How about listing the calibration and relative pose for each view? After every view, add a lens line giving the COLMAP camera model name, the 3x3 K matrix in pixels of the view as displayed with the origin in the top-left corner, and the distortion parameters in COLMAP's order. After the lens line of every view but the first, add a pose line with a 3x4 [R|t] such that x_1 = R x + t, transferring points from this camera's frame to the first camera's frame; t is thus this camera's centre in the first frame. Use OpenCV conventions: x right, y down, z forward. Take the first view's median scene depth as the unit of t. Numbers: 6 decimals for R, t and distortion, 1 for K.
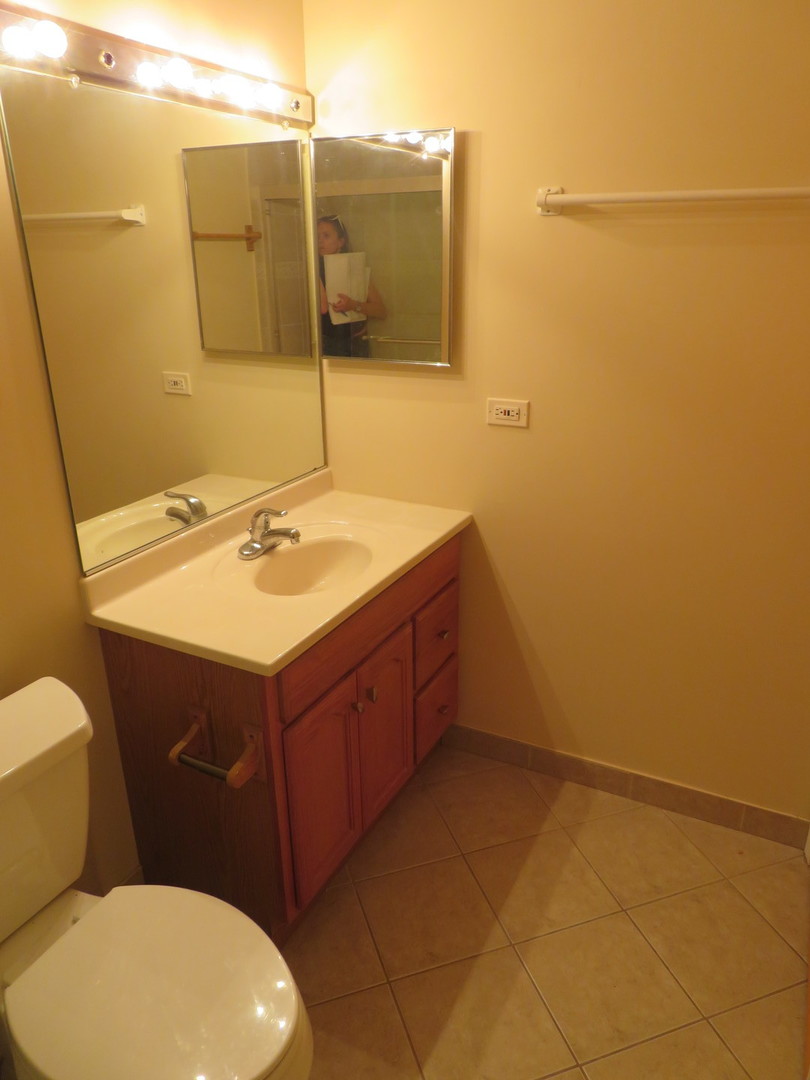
lens RADIAL K [[764.8, 0, 409.8], [0, 764.8, 537.7], [0, 0, 1]] dist [-0.014551, 0.000041]
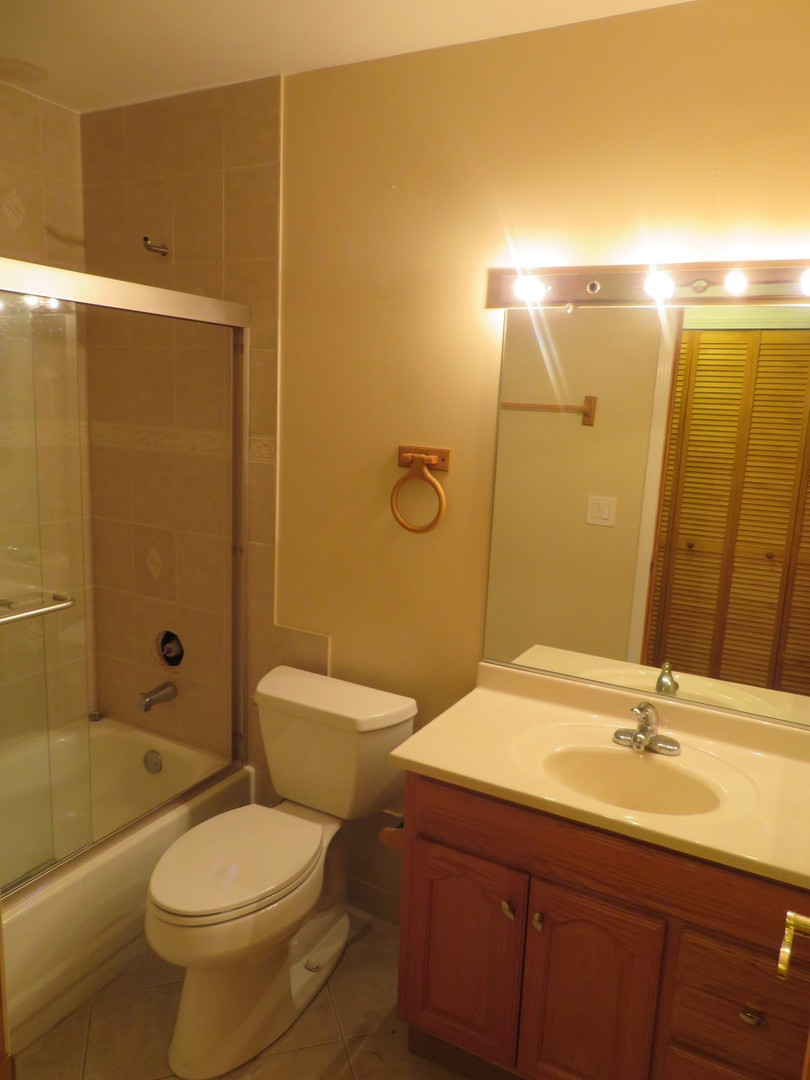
lens RADIAL K [[764.8, 0, 409.8], [0, 764.8, 537.7], [0, 0, 1]] dist [-0.014551, 0.000041]
pose [[-0.027296, 0.186679, -0.982042, 0.820220], [-0.396616, 0.899750, 0.182060, -0.329153], [0.917579, 0.394463, 0.049480, 0.736572]]
